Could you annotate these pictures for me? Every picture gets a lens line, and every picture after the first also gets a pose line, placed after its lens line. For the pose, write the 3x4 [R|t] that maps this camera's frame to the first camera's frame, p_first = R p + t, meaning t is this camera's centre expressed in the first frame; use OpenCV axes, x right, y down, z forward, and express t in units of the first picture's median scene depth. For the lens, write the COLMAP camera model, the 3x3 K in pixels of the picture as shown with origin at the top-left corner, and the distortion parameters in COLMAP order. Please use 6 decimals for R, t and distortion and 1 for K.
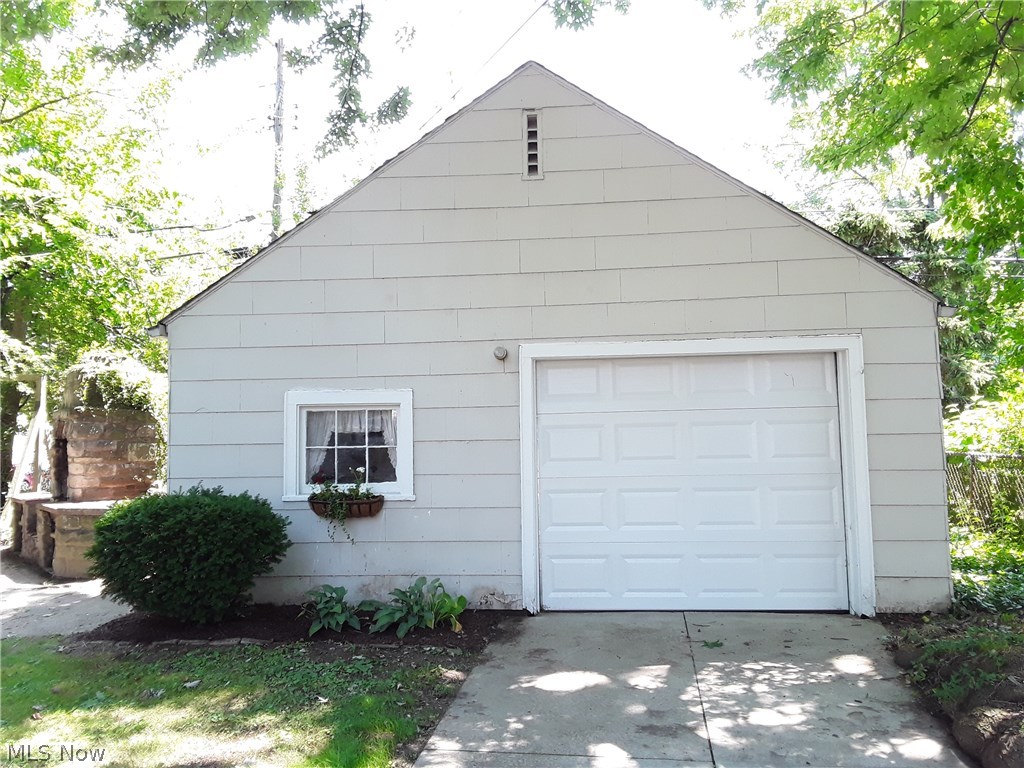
lens RADIAL K [[818.4, 0, 482.4], [0, 818.4, 386.3], [0, 0, 1]] dist [0.128329, -0.208986]
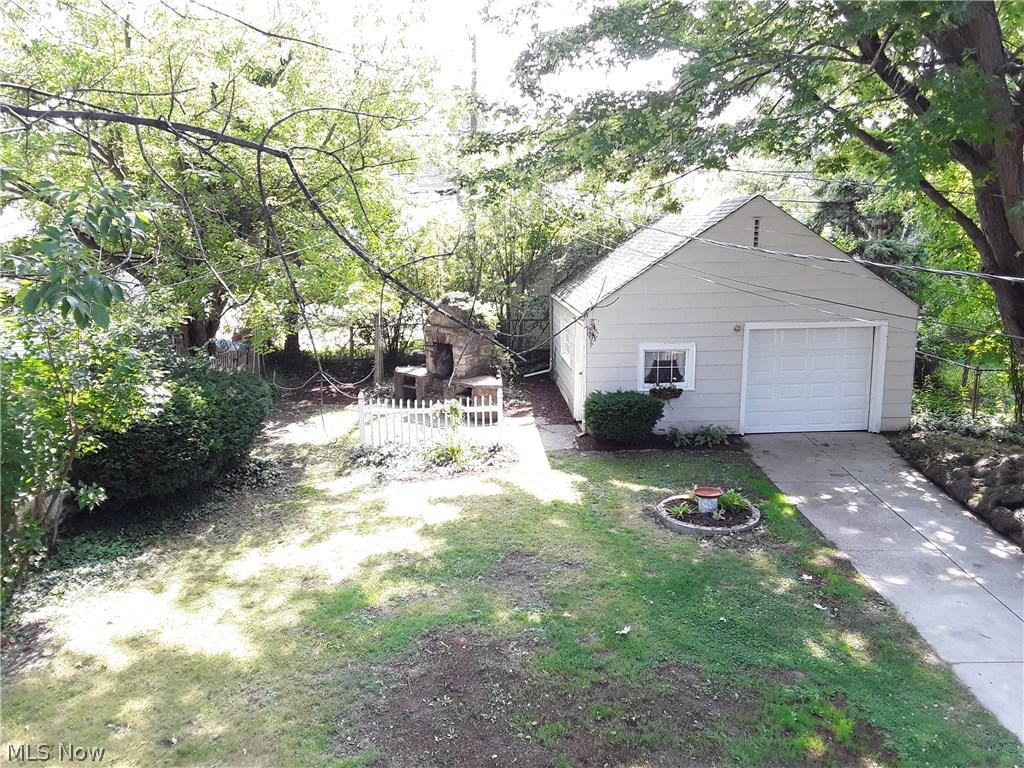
lens RADIAL K [[818.4, 0, 482.4], [0, 818.4, 386.3], [0, 0, 1]] dist [0.128329, -0.208986]
pose [[0.991917, -0.024890, 0.124425, -0.959195], [-0.007531, 0.967296, 0.253537, -0.455154], [-0.126666, -0.252424, 0.959290, -1.149556]]
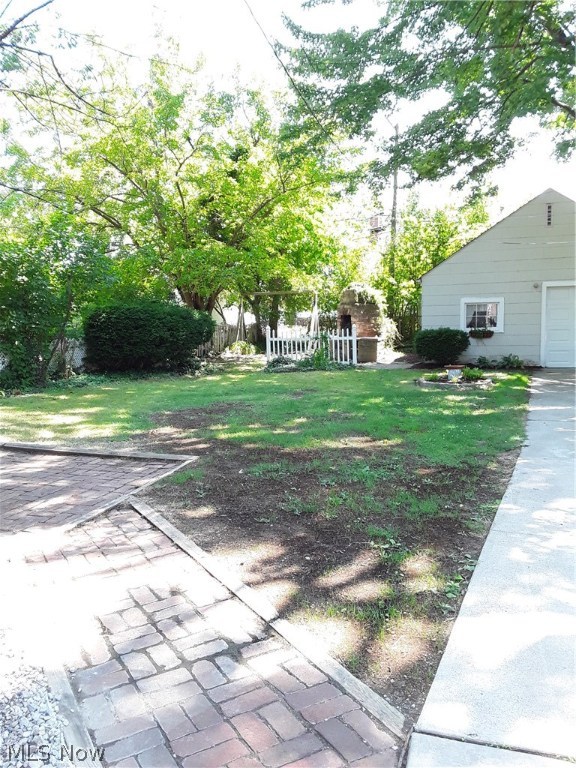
lens RADIAL K [[613.8, 0, 285.2], [0, 613.8, 375.2], [0, 0, 1]] dist [0.128329, -0.208986]
pose [[0.976082, 0.016977, -0.216739, -0.382298], [0.015704, 0.988836, 0.148179, -0.067808], [0.216834, -0.148038, 0.964918, -1.526874]]
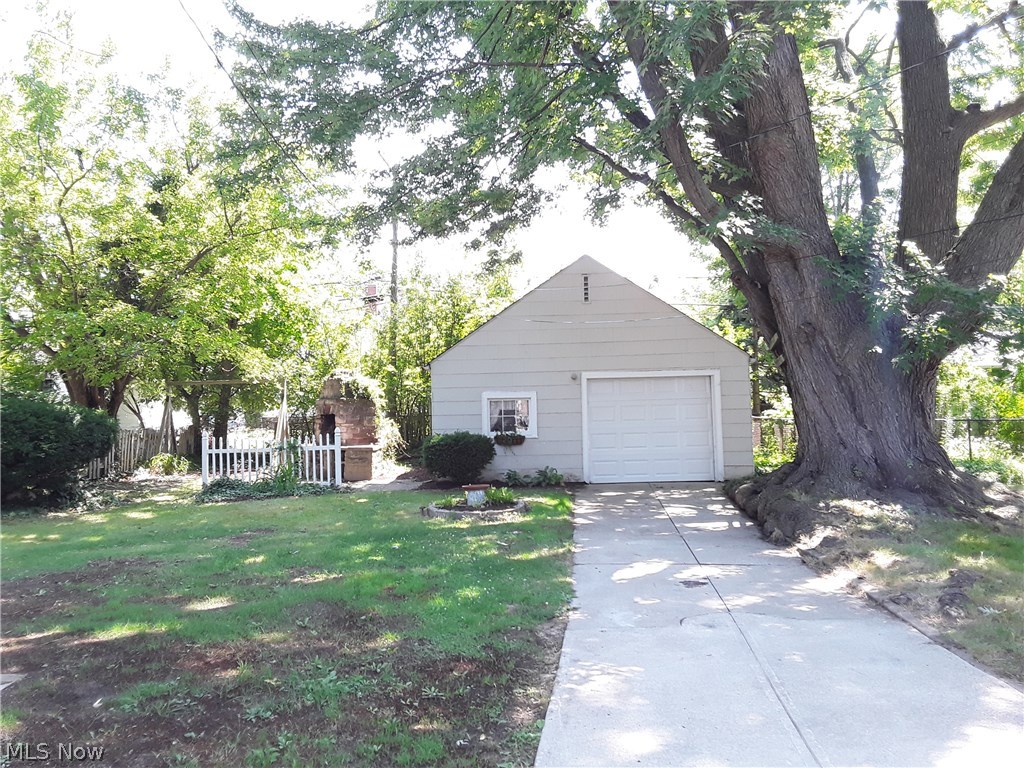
lens RADIAL K [[818.4, 0, 482.4], [0, 818.4, 386.3], [0, 0, 1]] dist [0.128329, -0.208986]
pose [[0.998654, -0.003864, 0.051724, -0.364199], [0.002742, 0.999760, 0.021750, -0.063440], [-0.051795, -0.021579, 0.998425, -1.365866]]
